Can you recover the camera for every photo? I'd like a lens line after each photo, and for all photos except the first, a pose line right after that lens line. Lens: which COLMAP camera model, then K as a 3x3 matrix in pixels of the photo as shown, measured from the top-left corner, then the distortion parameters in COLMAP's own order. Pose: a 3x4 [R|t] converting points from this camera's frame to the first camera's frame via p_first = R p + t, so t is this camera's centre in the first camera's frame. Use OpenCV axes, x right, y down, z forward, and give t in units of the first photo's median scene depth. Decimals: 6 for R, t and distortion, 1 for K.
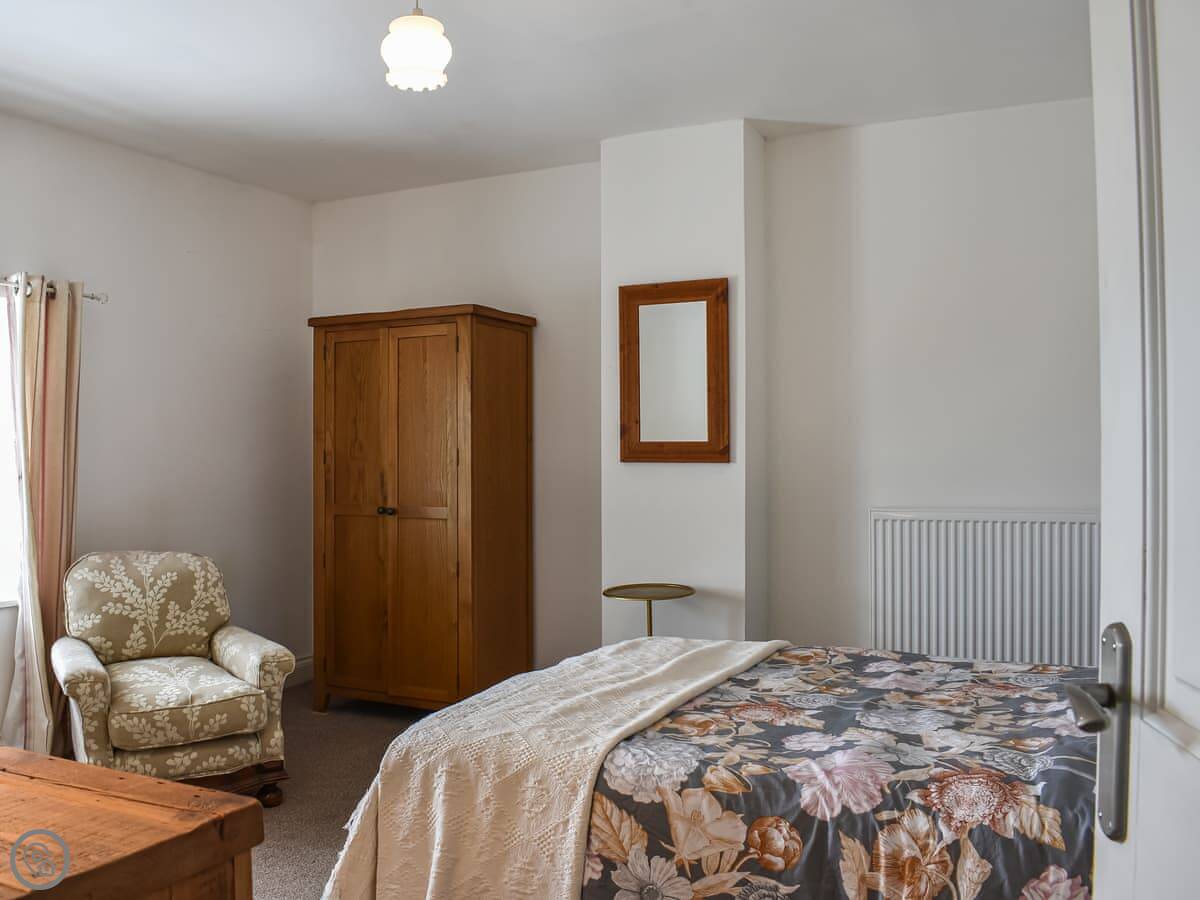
lens RADIAL K [[1057.8, 0, 600.0], [0, 1057.8, 450.0], [0, 0, 1]] dist [-0.079198, -0.006109]
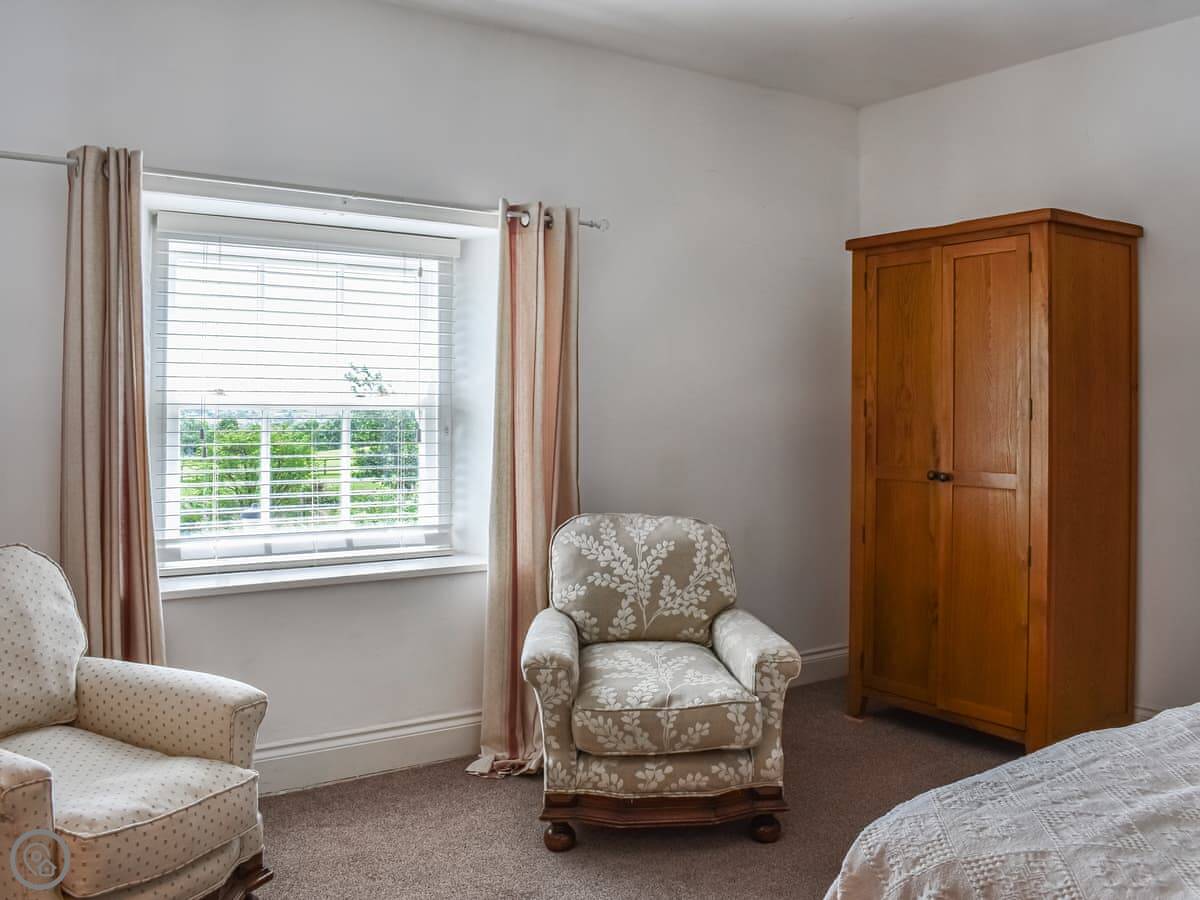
lens RADIAL K [[1149.9, 0, 615.7], [0, 1149.9, 389.2], [0, 0, 1]] dist [-0.079749, 0.016947]
pose [[0.871146, 0.002758, -0.491016, 0.010913], [-0.008568, 0.999917, -0.009583, 0.003288], [0.490949, 0.012555, 0.871098, 0.173805]]
